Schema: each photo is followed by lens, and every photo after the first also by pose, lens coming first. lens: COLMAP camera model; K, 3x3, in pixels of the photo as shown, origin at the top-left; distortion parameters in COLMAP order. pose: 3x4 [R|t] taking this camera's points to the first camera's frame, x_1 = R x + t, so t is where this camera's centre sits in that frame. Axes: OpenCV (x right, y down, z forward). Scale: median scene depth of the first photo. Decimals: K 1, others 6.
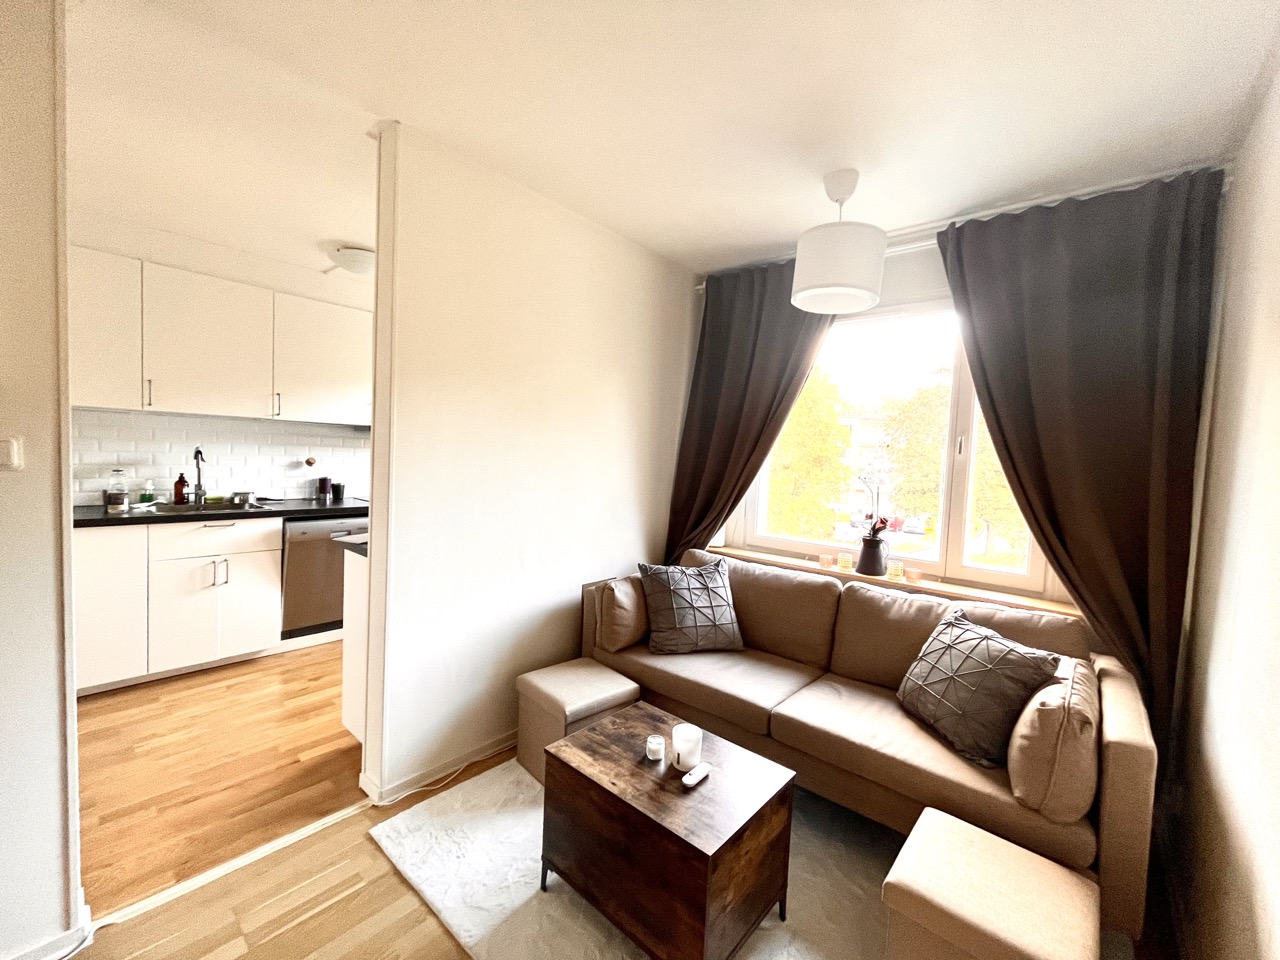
lens RADIAL K [[516.8, 0, 634.5], [0, 516.8, 481.6], [0, 0, 1]] dist [-0.003217, 0.000578]
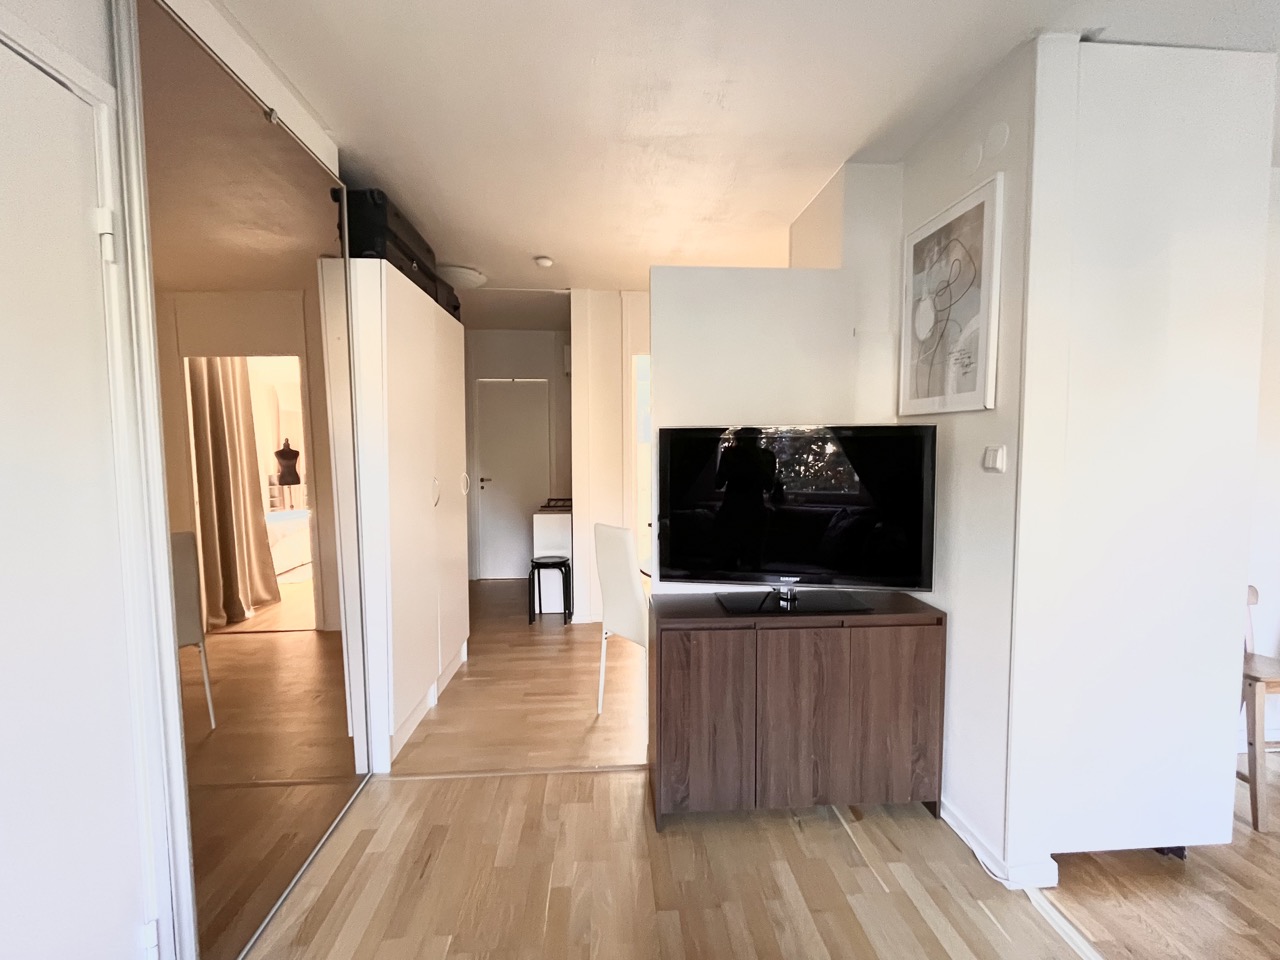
lens RADIAL K [[546.6, 0, 636.6], [0, 546.6, 476.9], [0, 0, 1]] dist [-0.003642, -0.000323]
pose [[-0.711934, 0.001228, -0.702245, 0.225097], [-0.064004, 0.995723, 0.066629, -0.023840], [0.699324, 0.092382, -0.708810, 0.707896]]
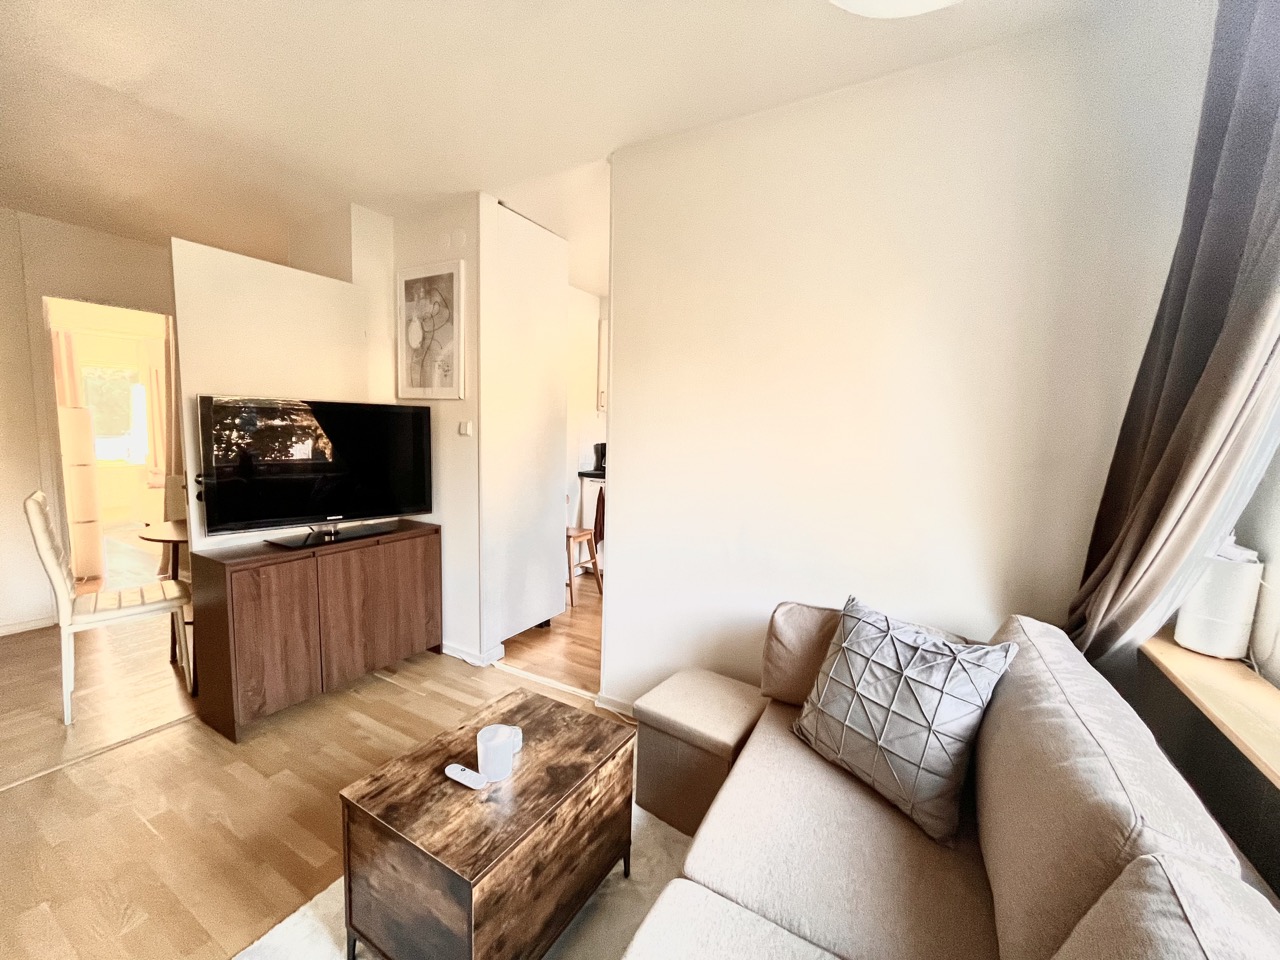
lens RADIAL K [[516.8, 0, 635.3], [0, 516.8, 480.7], [0, 0, 1]] dist [-0.003217, 0.000578]
pose [[0.194246, 0.058444, -0.979210, 0.623239], [-0.068311, 0.996606, 0.045932, 0.009621], [0.978571, 0.057969, 0.197579, 0.676793]]
